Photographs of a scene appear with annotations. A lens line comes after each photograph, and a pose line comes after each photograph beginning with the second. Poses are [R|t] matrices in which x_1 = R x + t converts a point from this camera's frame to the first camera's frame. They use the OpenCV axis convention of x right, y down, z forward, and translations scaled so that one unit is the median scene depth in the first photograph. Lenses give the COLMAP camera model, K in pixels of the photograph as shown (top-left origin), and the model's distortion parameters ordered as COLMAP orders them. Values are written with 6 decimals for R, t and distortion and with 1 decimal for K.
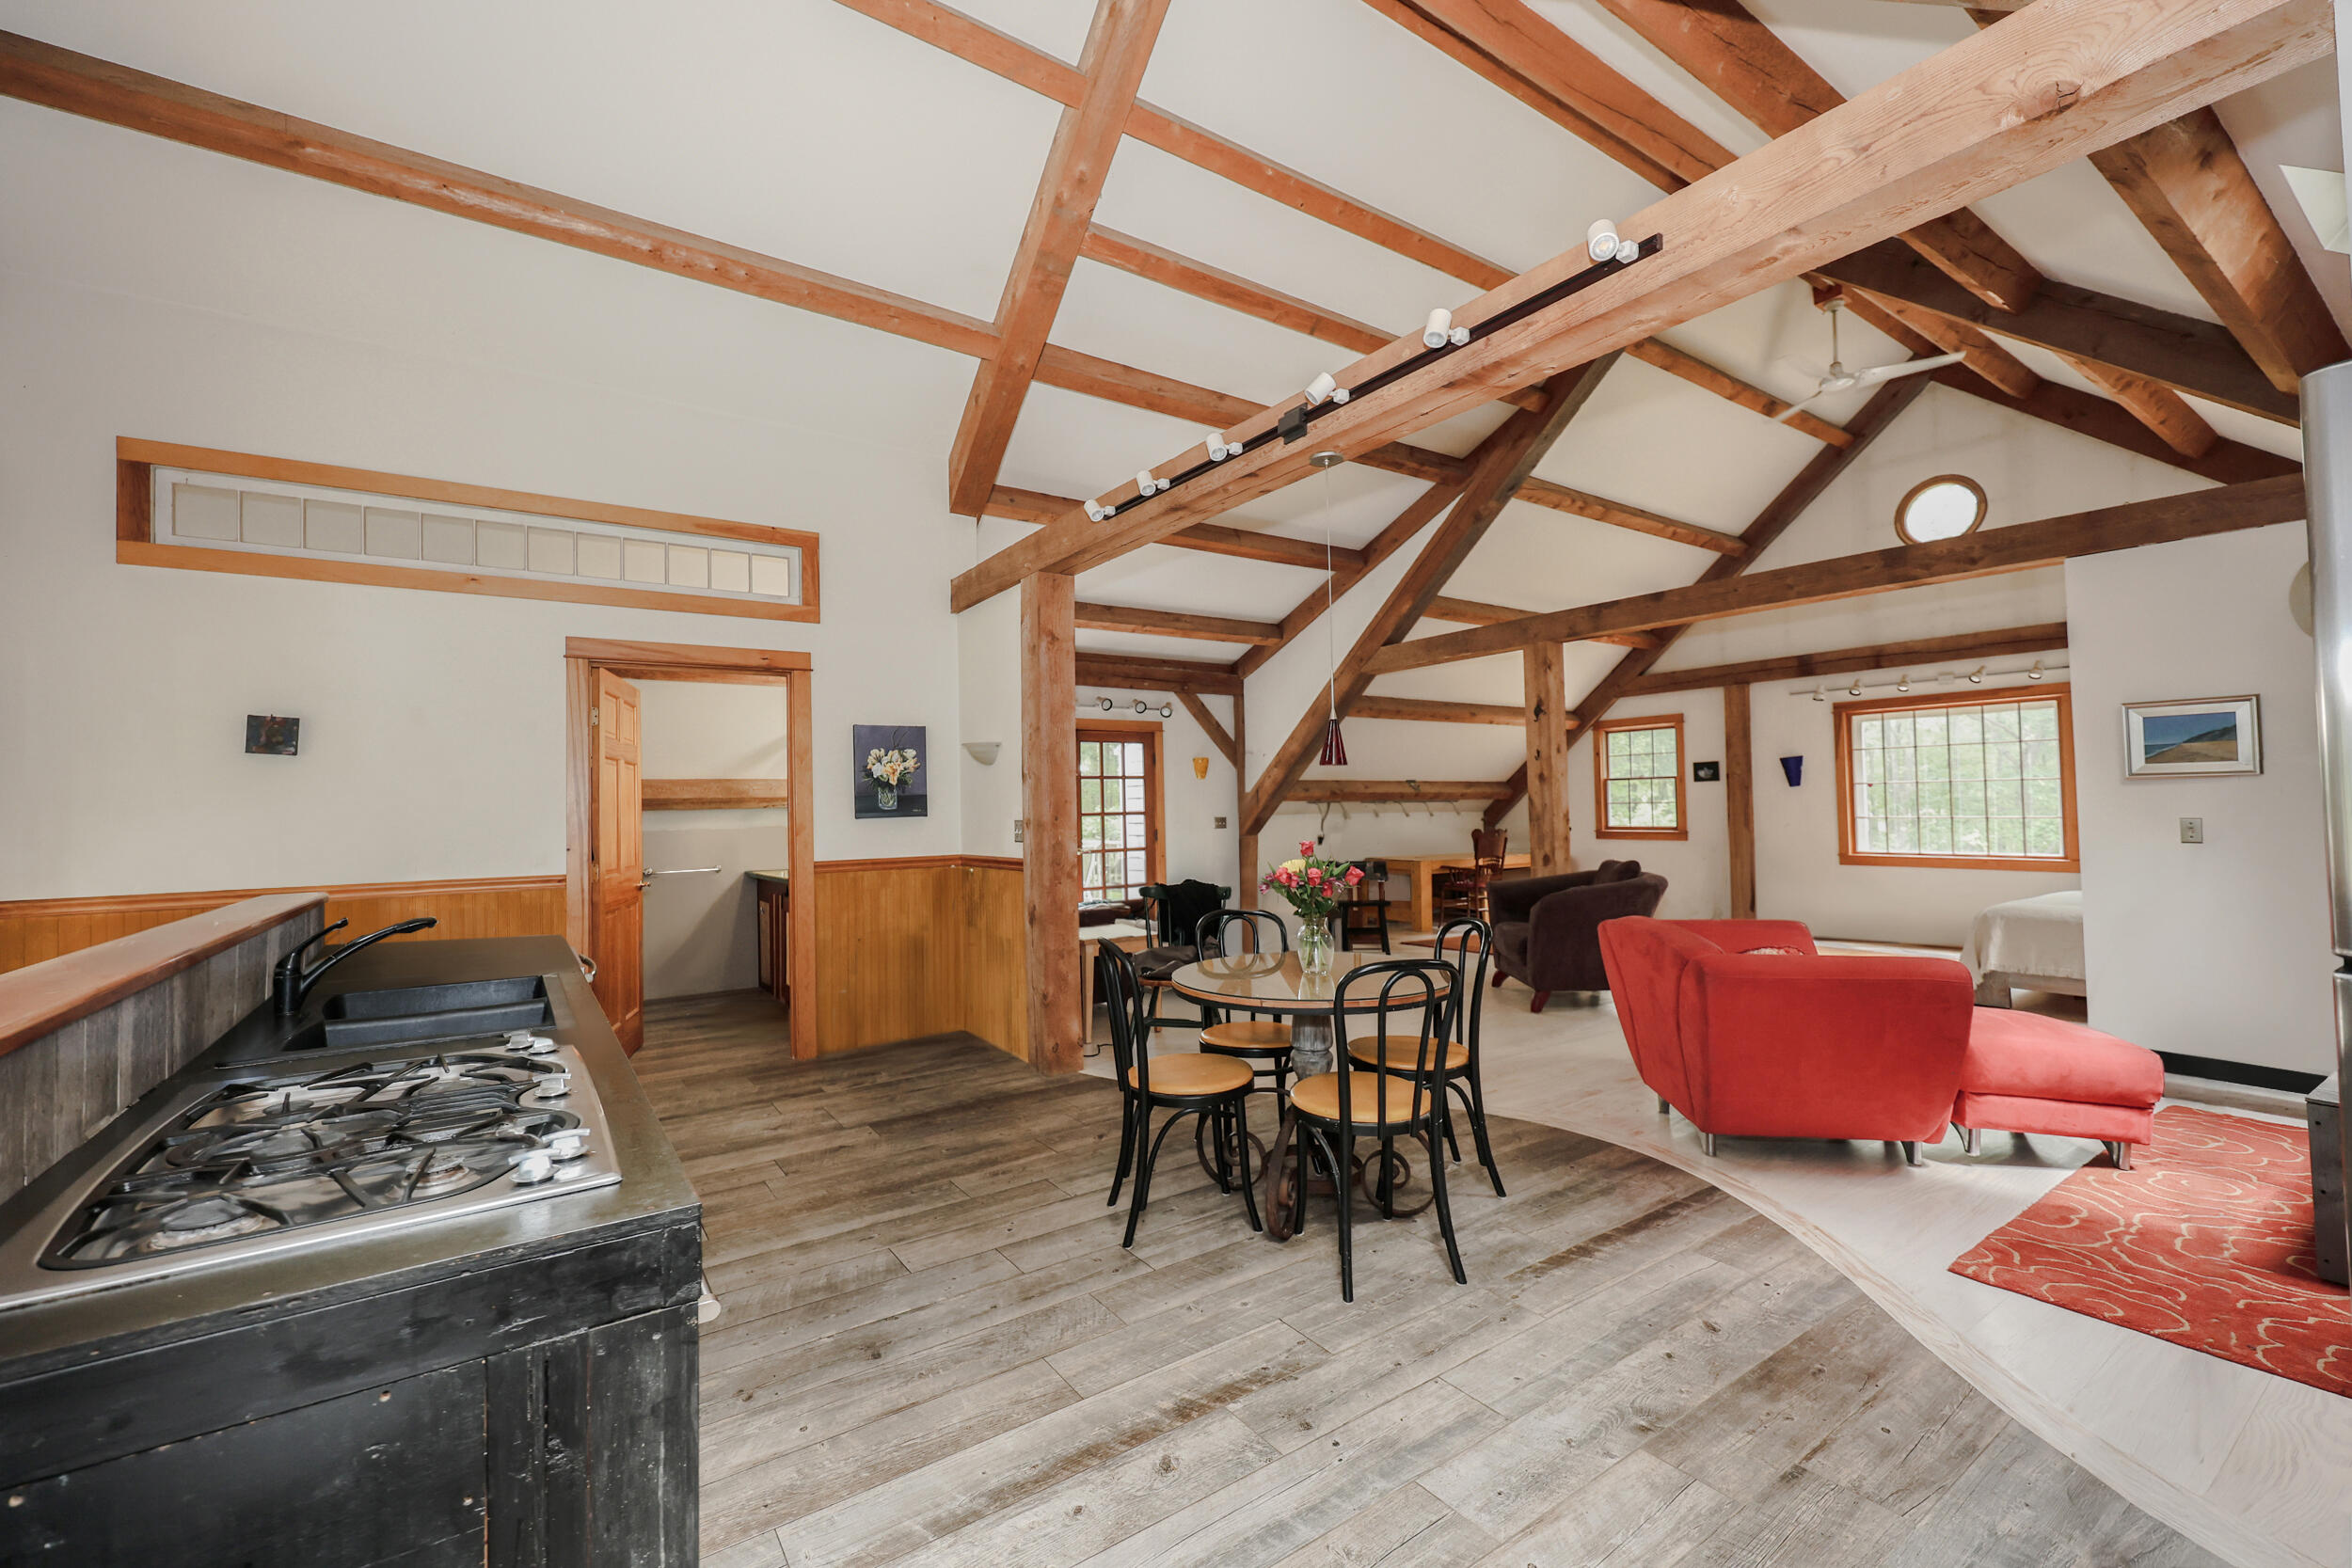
lens RADIAL K [[965.2, 0, 1183.8], [0, 965.2, 783.1], [0, 0, 1]] dist [0.001483, -0.000055]
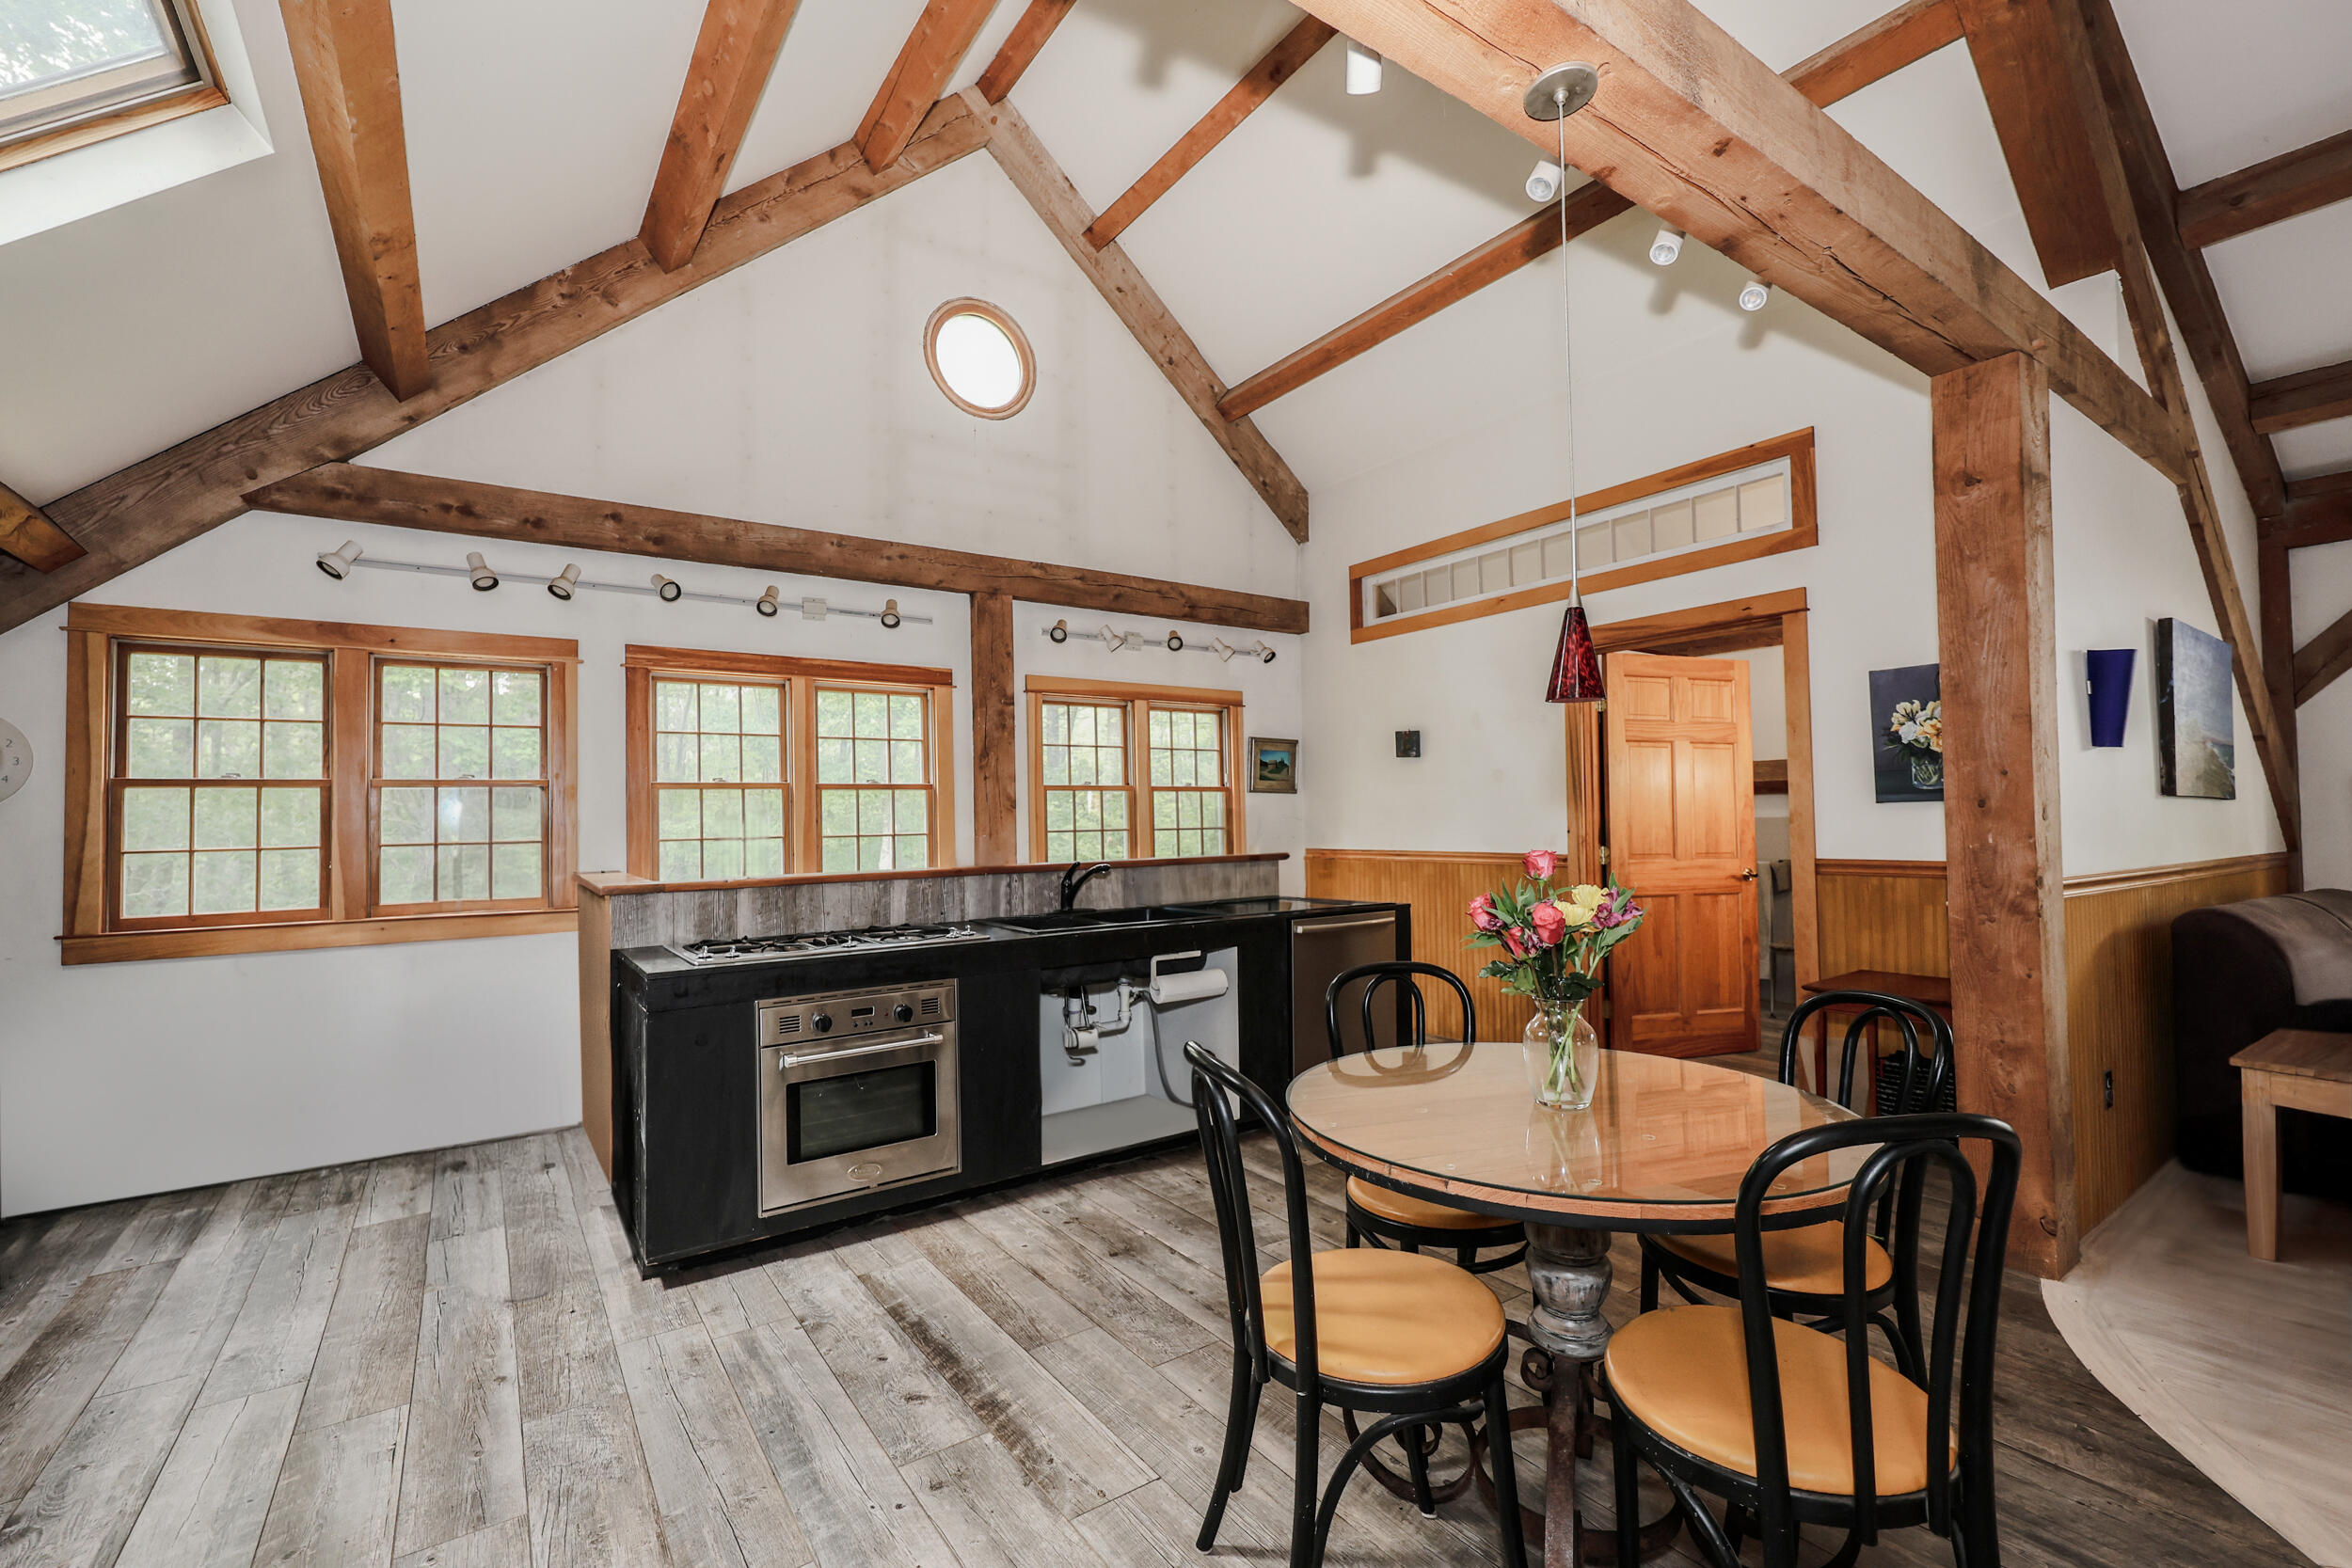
lens RADIAL K [[1015.6, 0, 1167.3], [0, 1015.6, 791.6], [0, 0, 1]] dist [-0.000293, -0.000135]
pose [[-0.005756, -0.007074, -0.999958, 0.242916], [0.039493, 0.999193, -0.007295, 0.007849], [0.999203, -0.039534, -0.005472, 0.281292]]
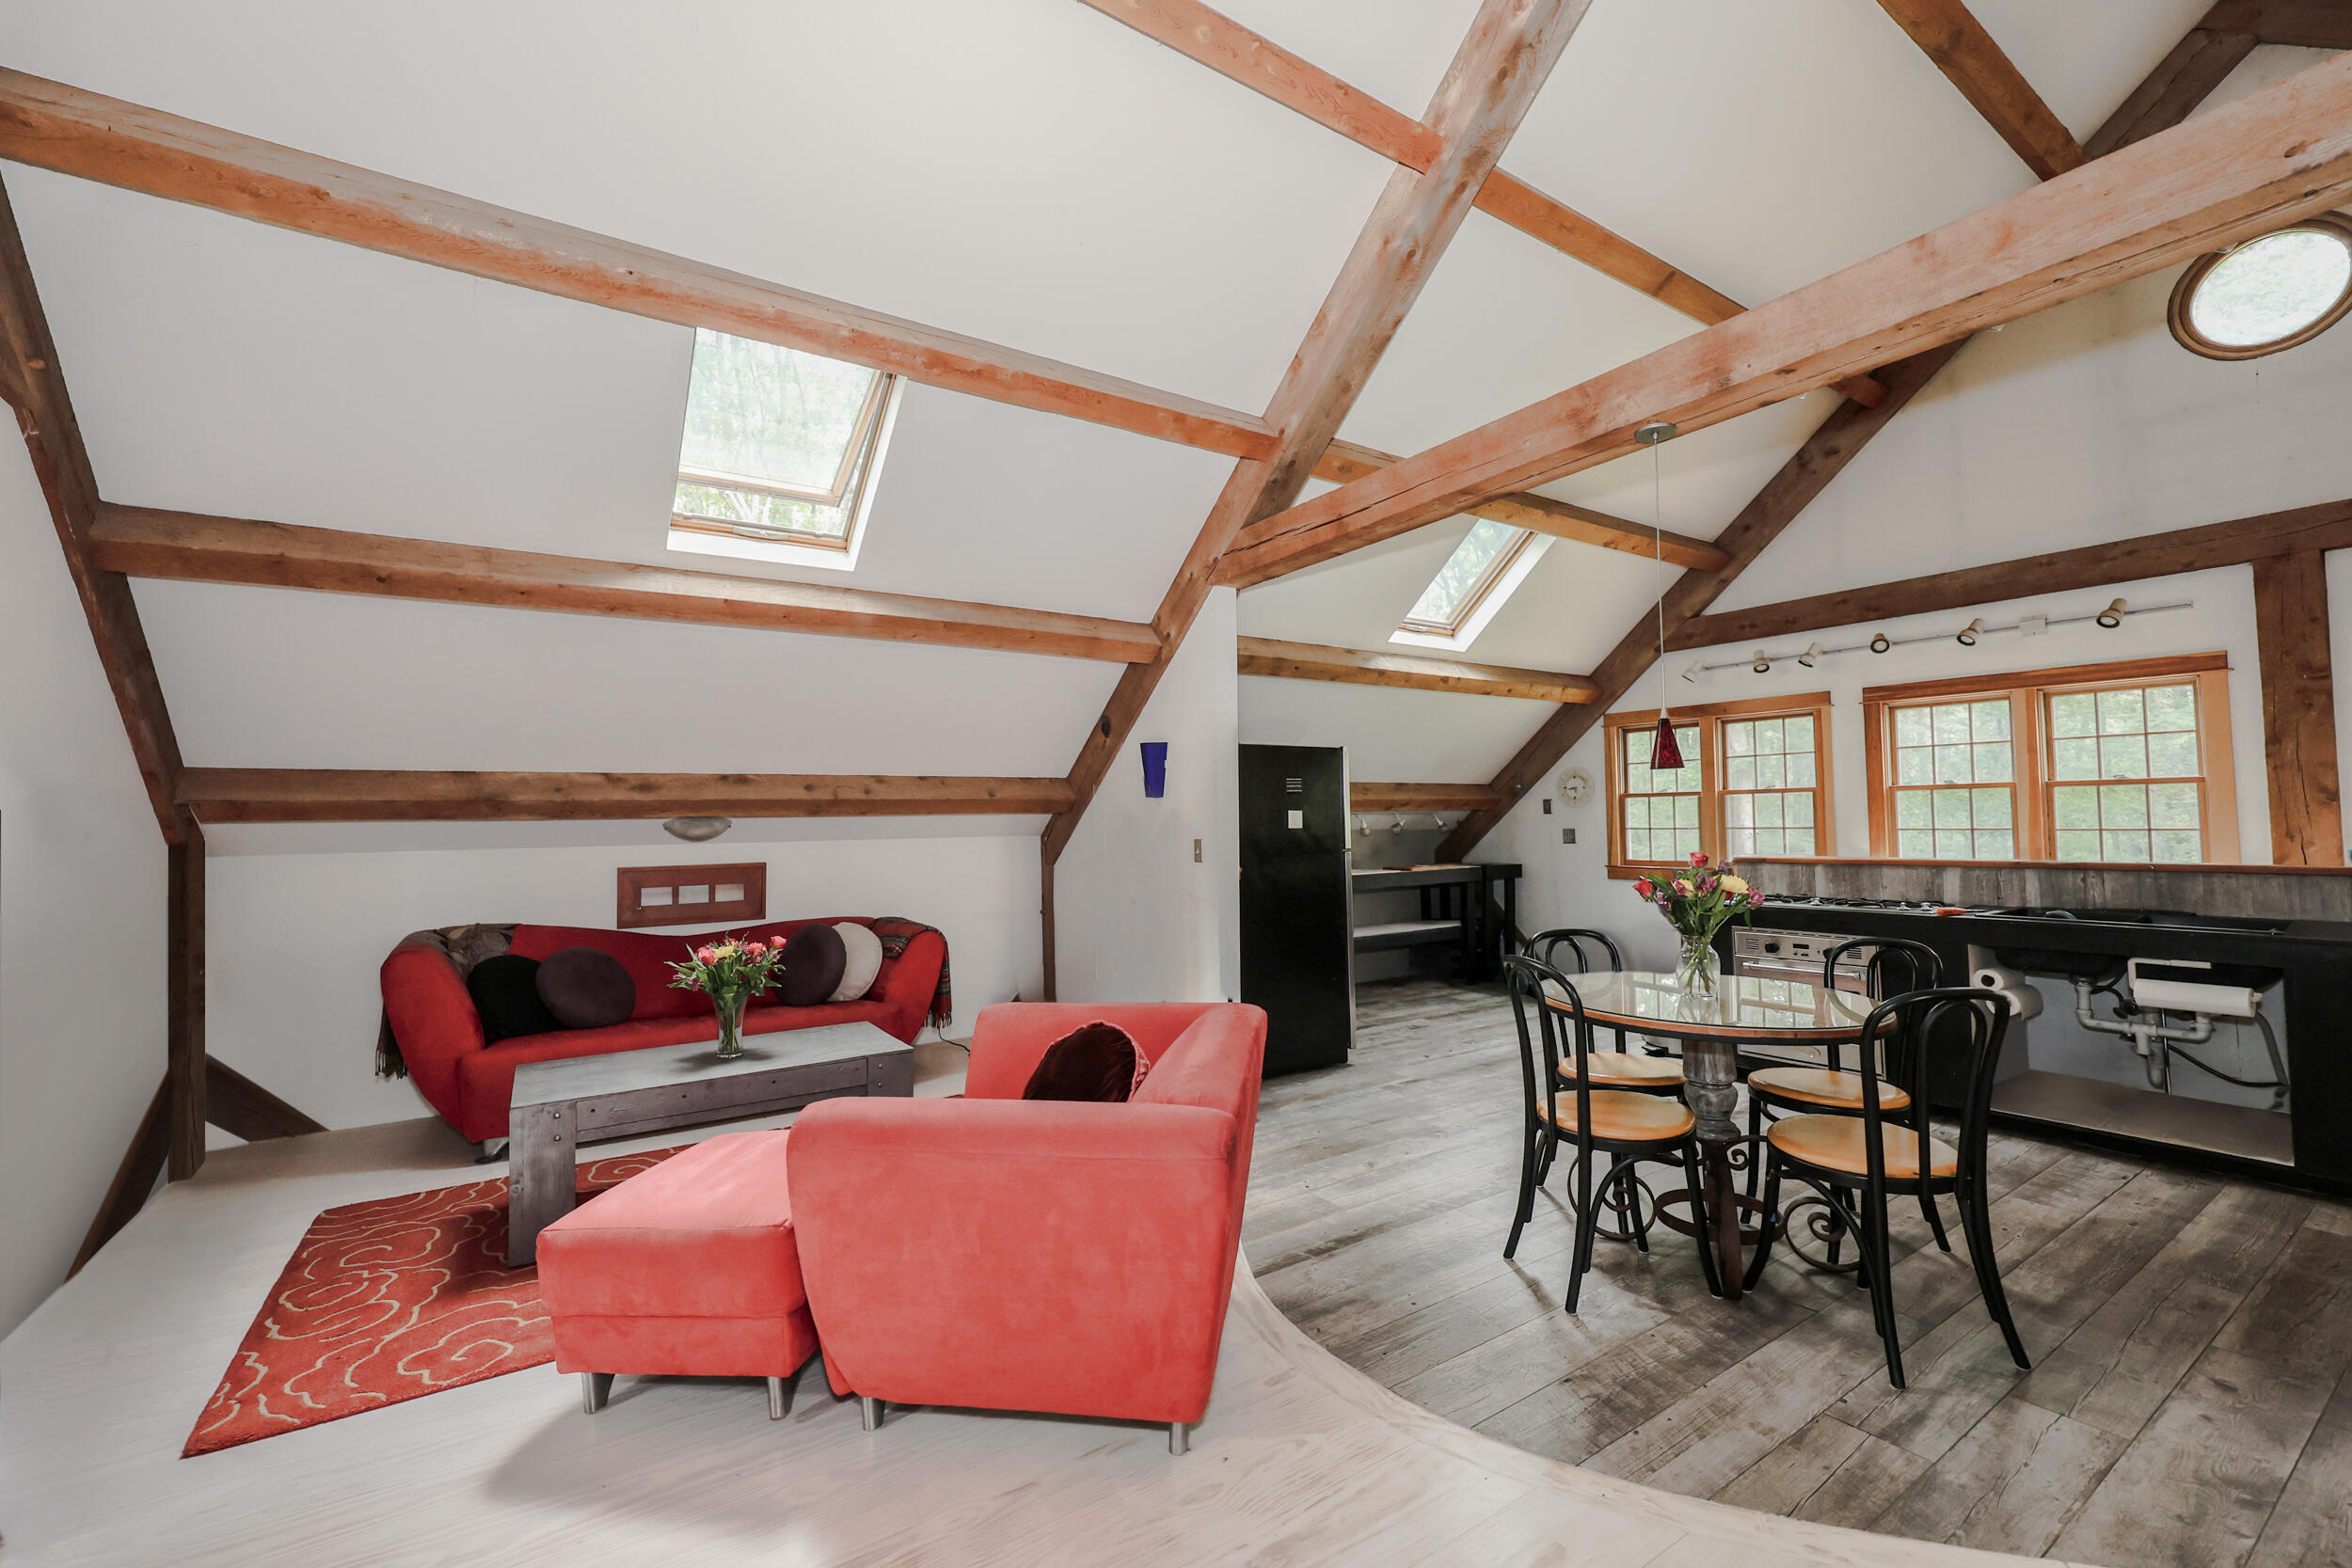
lens RADIAL K [[985.3, 0, 1149.5], [0, 985.3, 783.3], [0, 0, 1]] dist [0.002632, 0.000256]
pose [[-0.999301, 0.031069, 0.020784, 0.221976], [0.029766, 0.997735, -0.060321, 0.012537], [-0.022611, -0.059660, -0.997963, 0.687253]]
